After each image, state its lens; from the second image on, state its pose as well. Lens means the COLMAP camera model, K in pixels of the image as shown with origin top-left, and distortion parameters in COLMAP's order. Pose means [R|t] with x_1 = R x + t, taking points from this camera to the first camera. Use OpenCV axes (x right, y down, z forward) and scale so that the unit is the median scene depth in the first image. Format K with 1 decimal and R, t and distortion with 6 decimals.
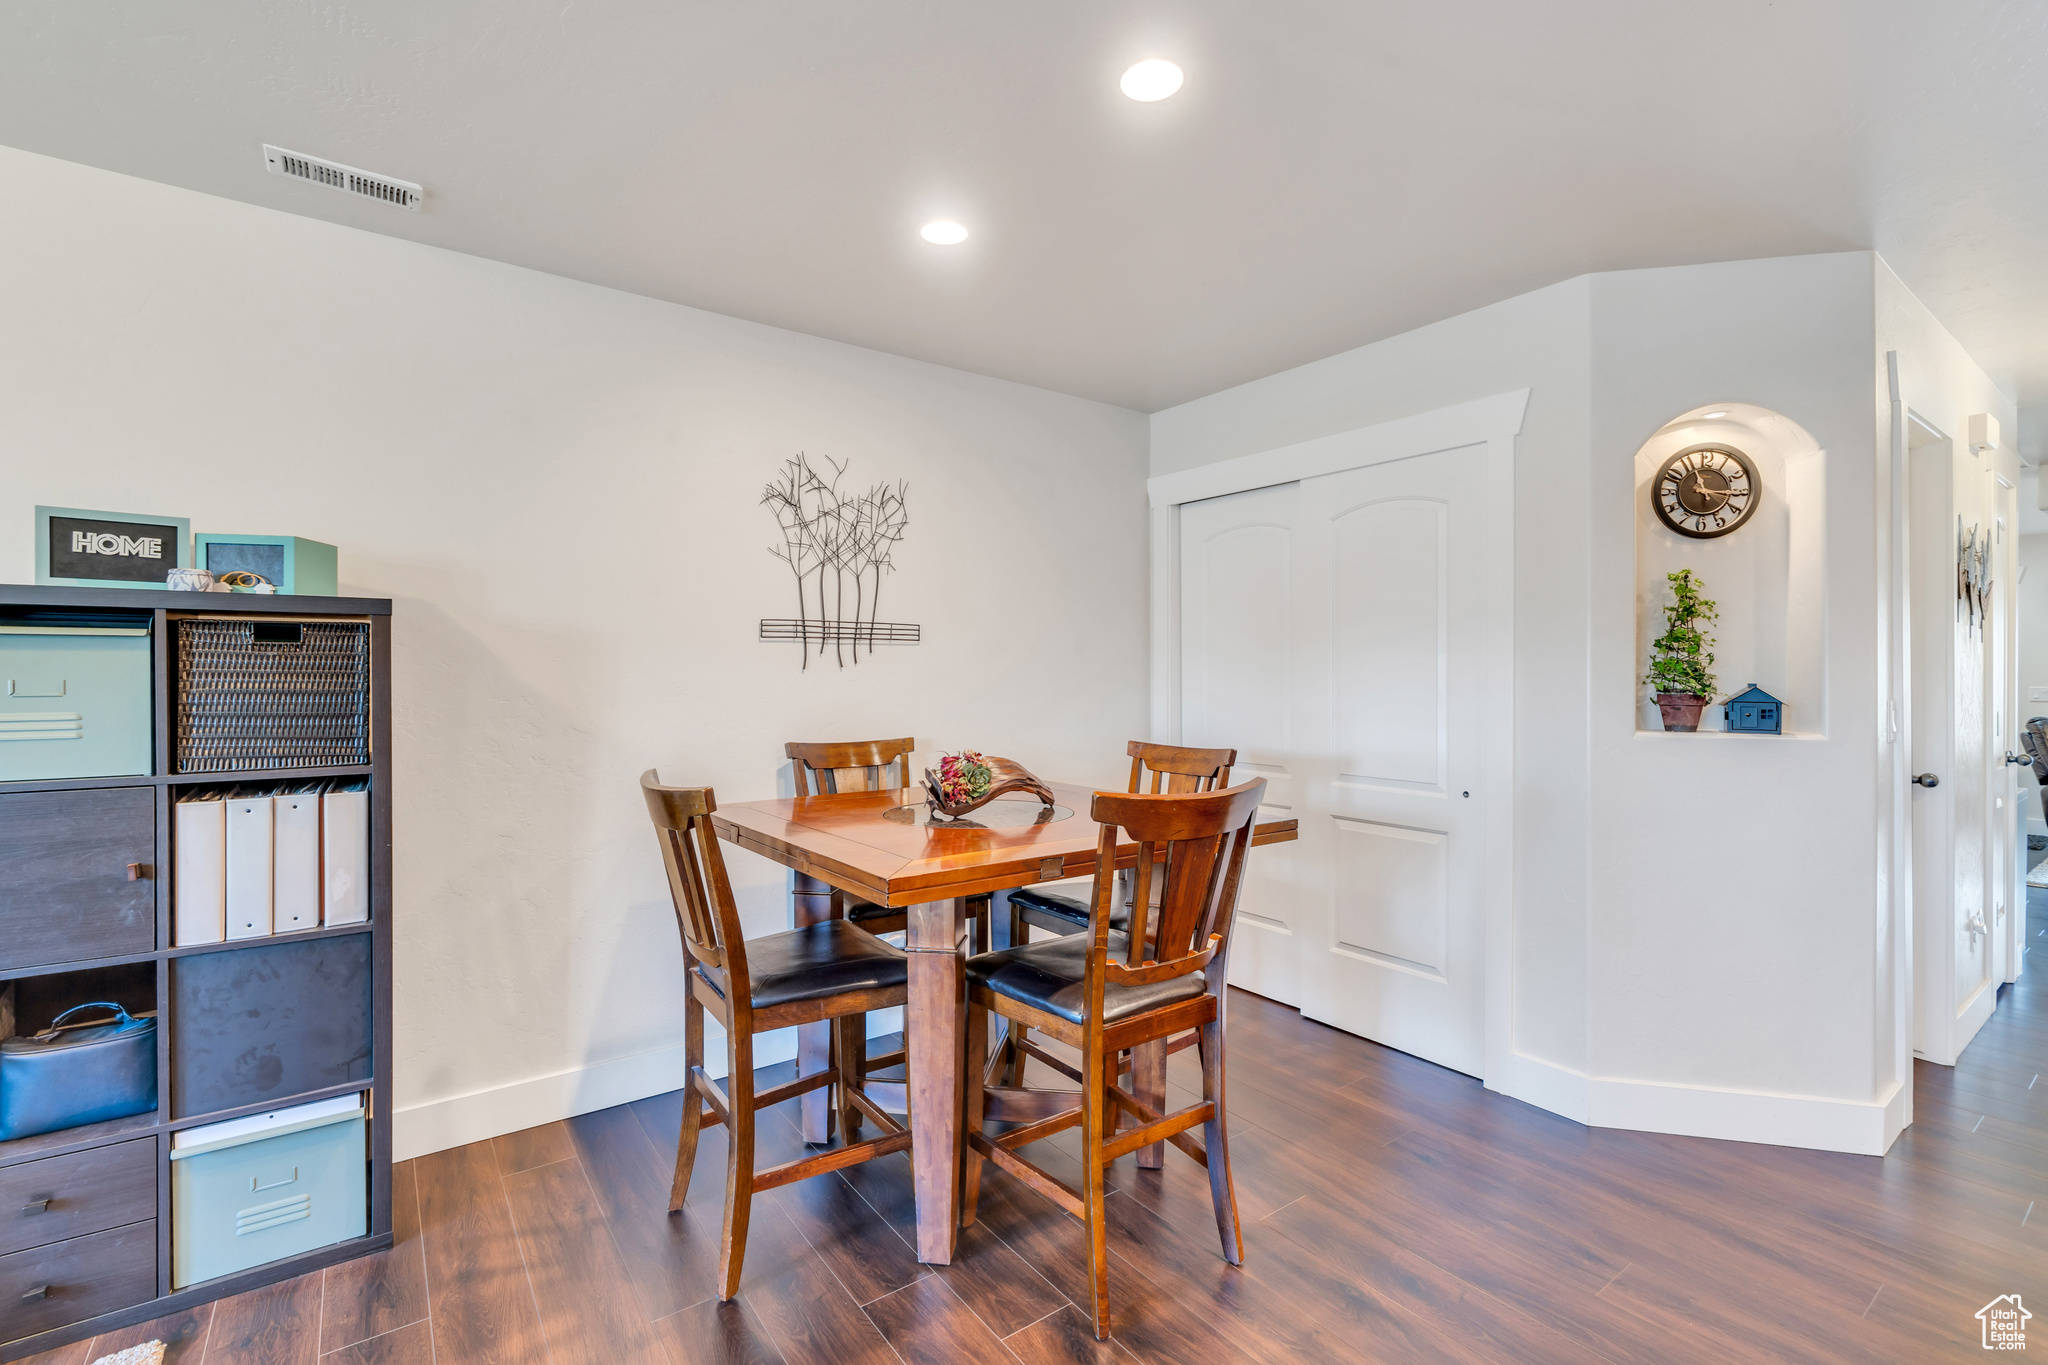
lens RADIAL K [[917.0, 0, 1026.9], [0, 917.0, 688.1], [0, 0, 1]] dist [0.002243, 0.000397]
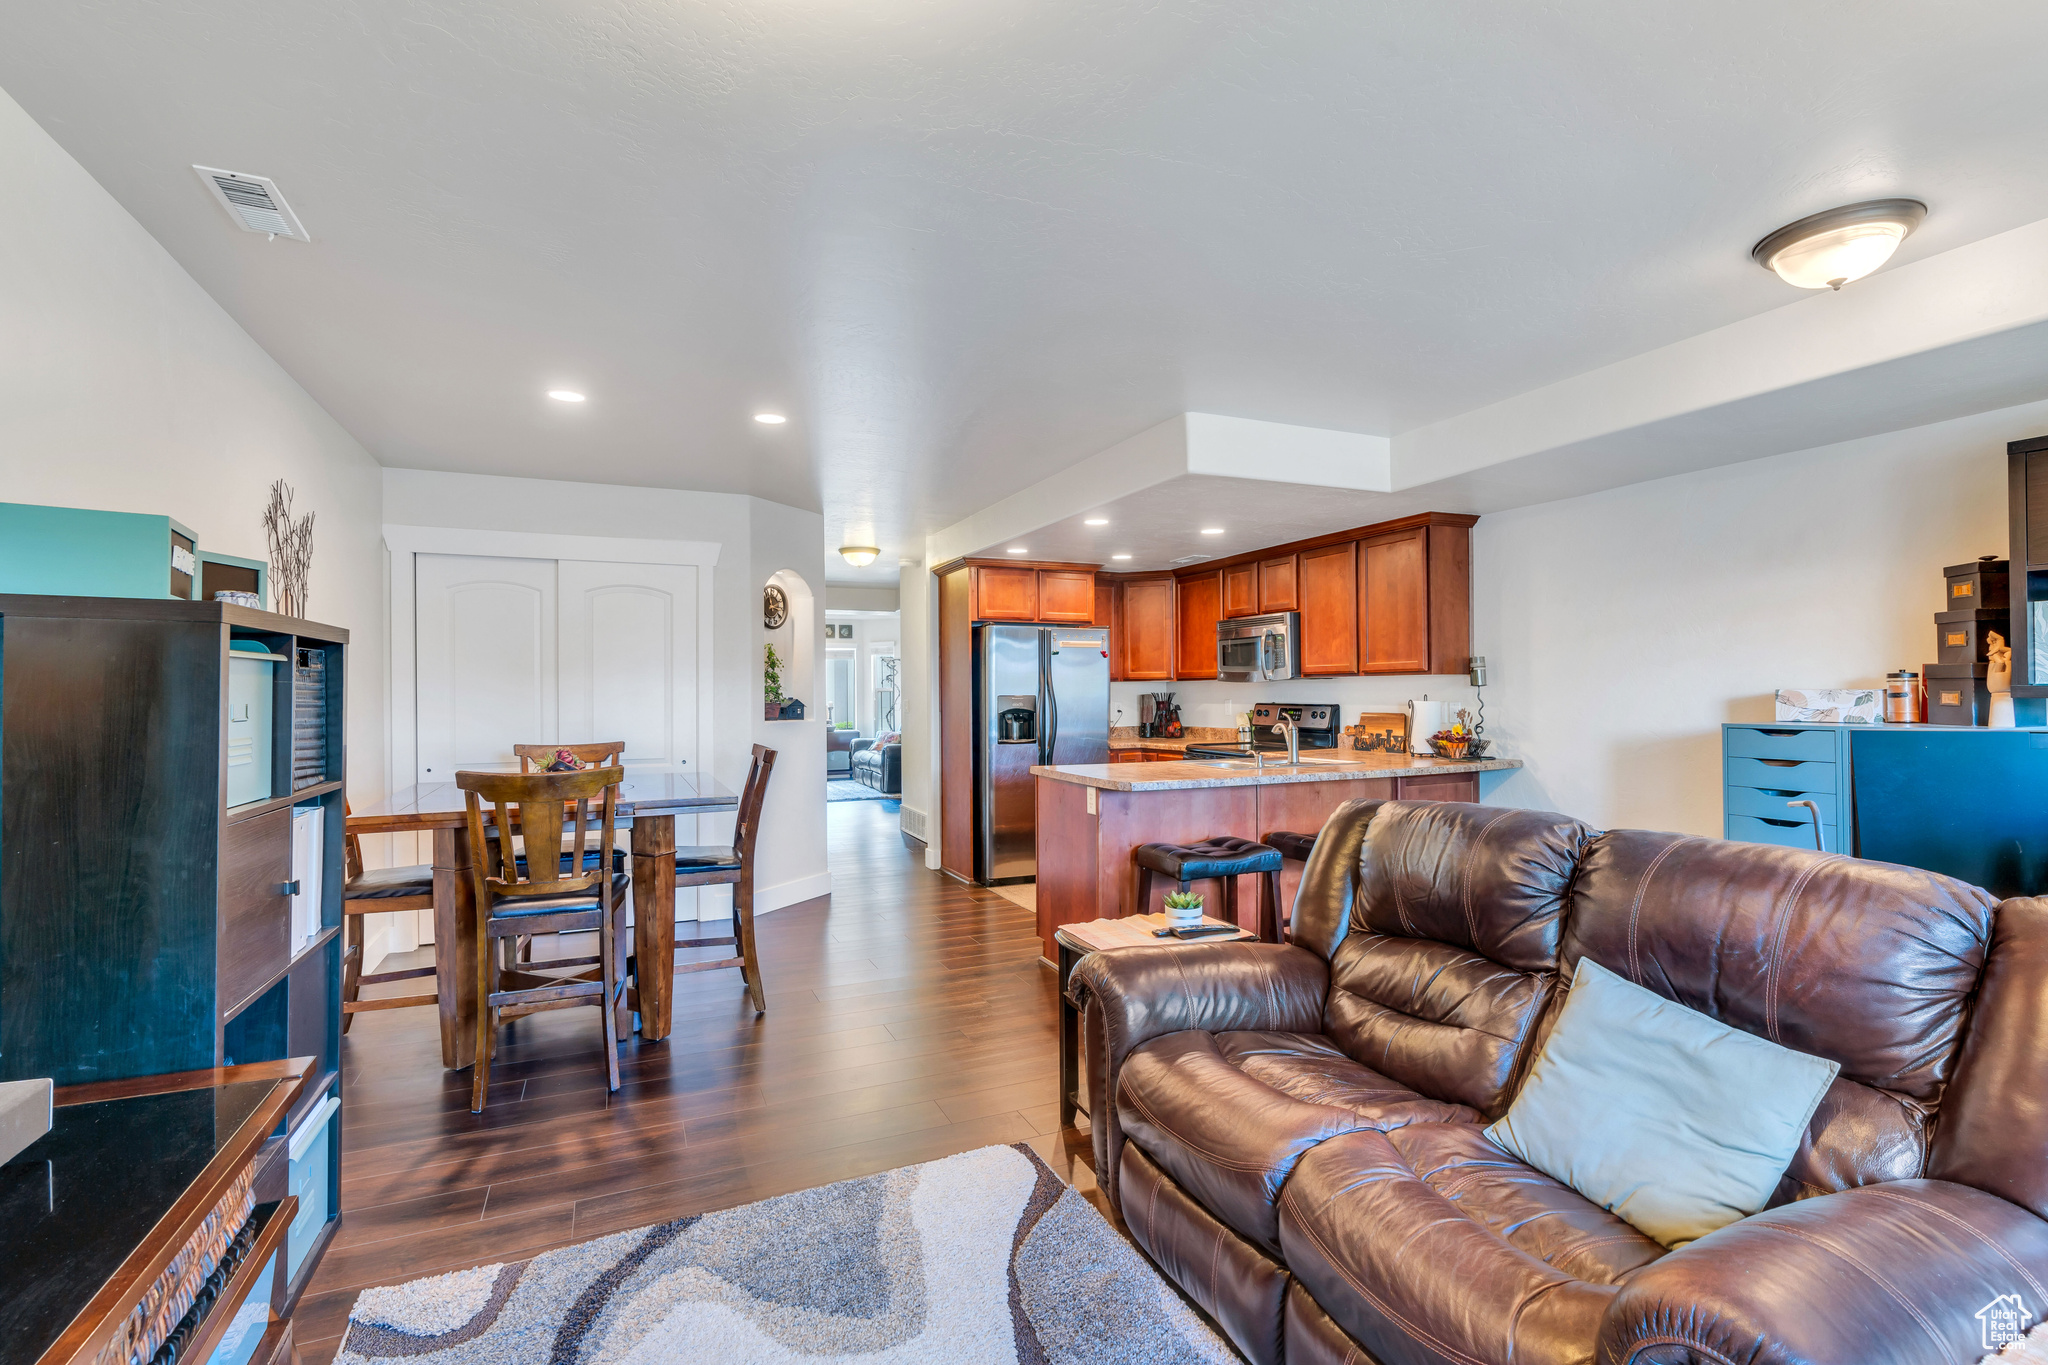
lens RADIAL K [[917.0, 0, 1026.9], [0, 917.0, 688.1], [0, 0, 1]] dist [0.002243, 0.000397]
pose [[0.219230, 0.002665, 0.975670, -1.207657], [0.016660, 0.999840, -0.006474, -0.002785], [-0.975531, 0.017674, 0.219150, -0.033662]]
